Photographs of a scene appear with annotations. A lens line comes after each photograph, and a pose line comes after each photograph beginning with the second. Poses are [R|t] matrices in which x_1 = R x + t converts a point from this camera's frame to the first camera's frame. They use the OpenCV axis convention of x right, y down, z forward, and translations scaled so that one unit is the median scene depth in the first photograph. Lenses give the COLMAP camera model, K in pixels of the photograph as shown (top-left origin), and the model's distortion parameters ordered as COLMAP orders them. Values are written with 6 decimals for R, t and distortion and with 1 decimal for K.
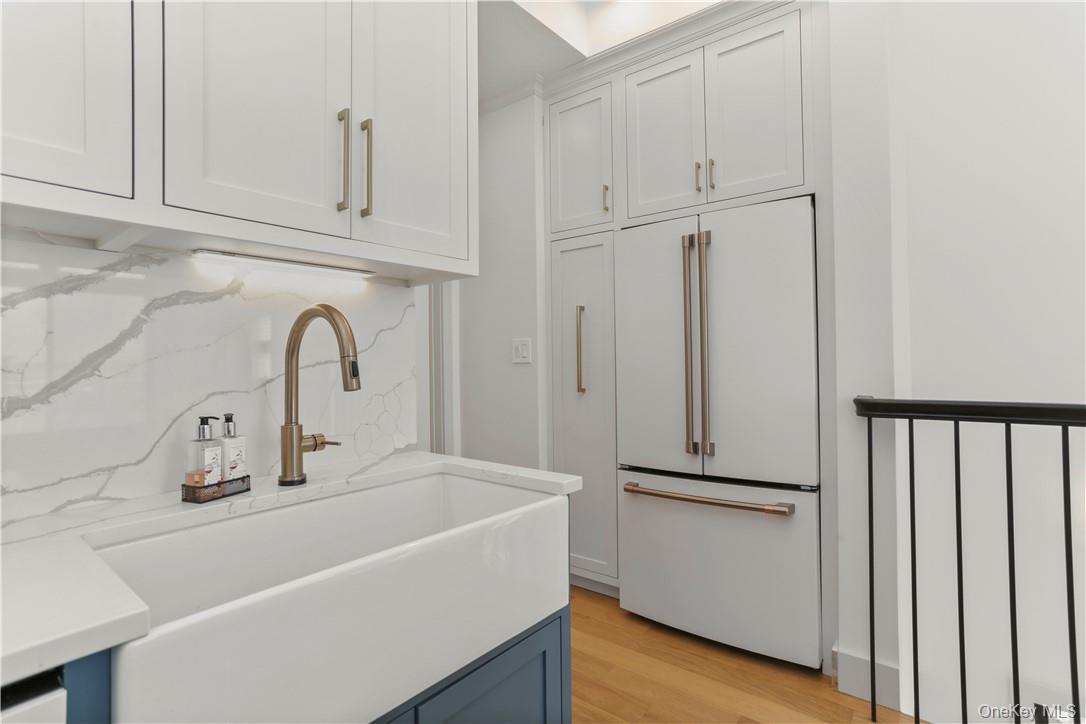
lens RADIAL K [[538.7, 0, 542.5], [0, 538.7, 357.5], [0, 0, 1]] dist [-0.015825, 0.000571]
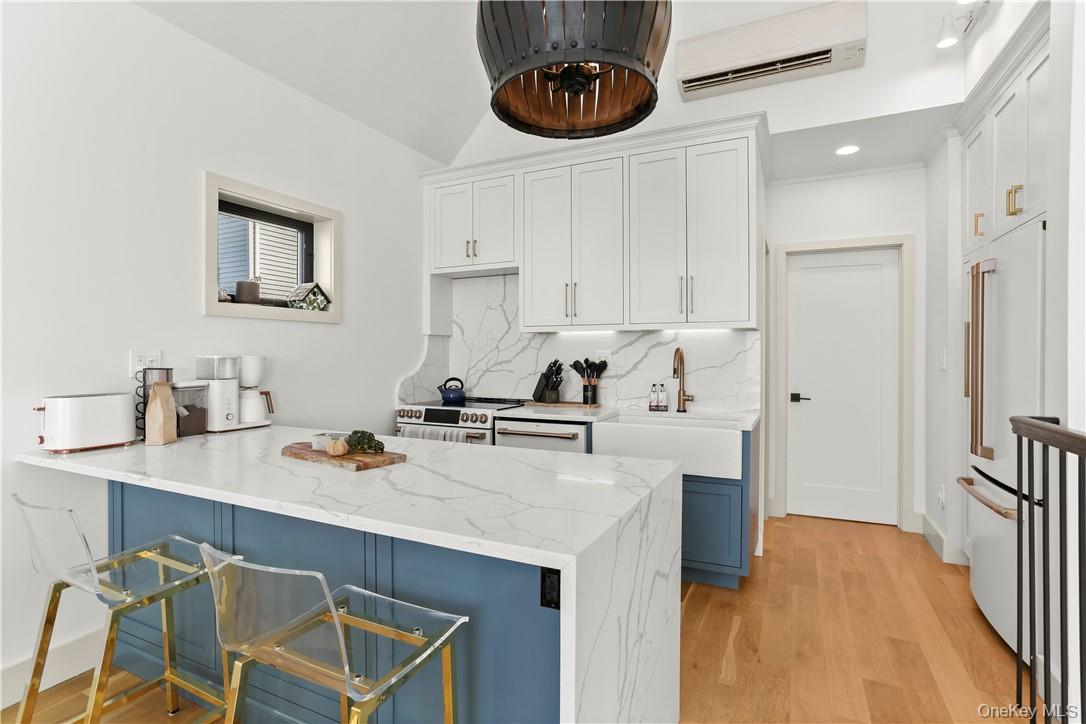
lens RADIAL K [[538.7, 0, 542.5], [0, 538.7, 357.5], [0, 0, 1]] dist [-0.015825, 0.000571]
pose [[0.210159, 0.022085, -0.977418, 2.204317], [0.005037, 0.999707, 0.023672, -0.117038], [0.977654, -0.009898, 0.209986, -0.282671]]
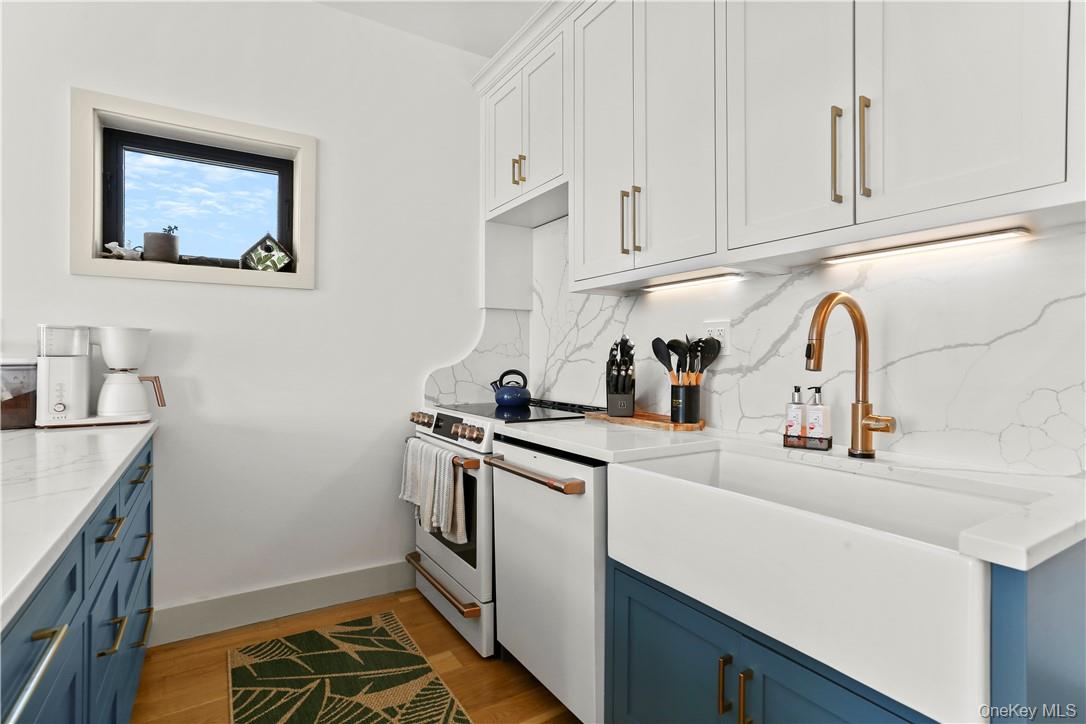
lens RADIAL K [[538.7, 0, 542.5], [0, 538.7, 357.5], [0, 0, 1]] dist [-0.015825, 0.000571]
pose [[-0.336275, 0.014854, -0.941647, 0.836795], [0.010354, 0.999873, 0.012076, 0.013376], [0.941707, -0.005689, -0.336387, 0.811194]]
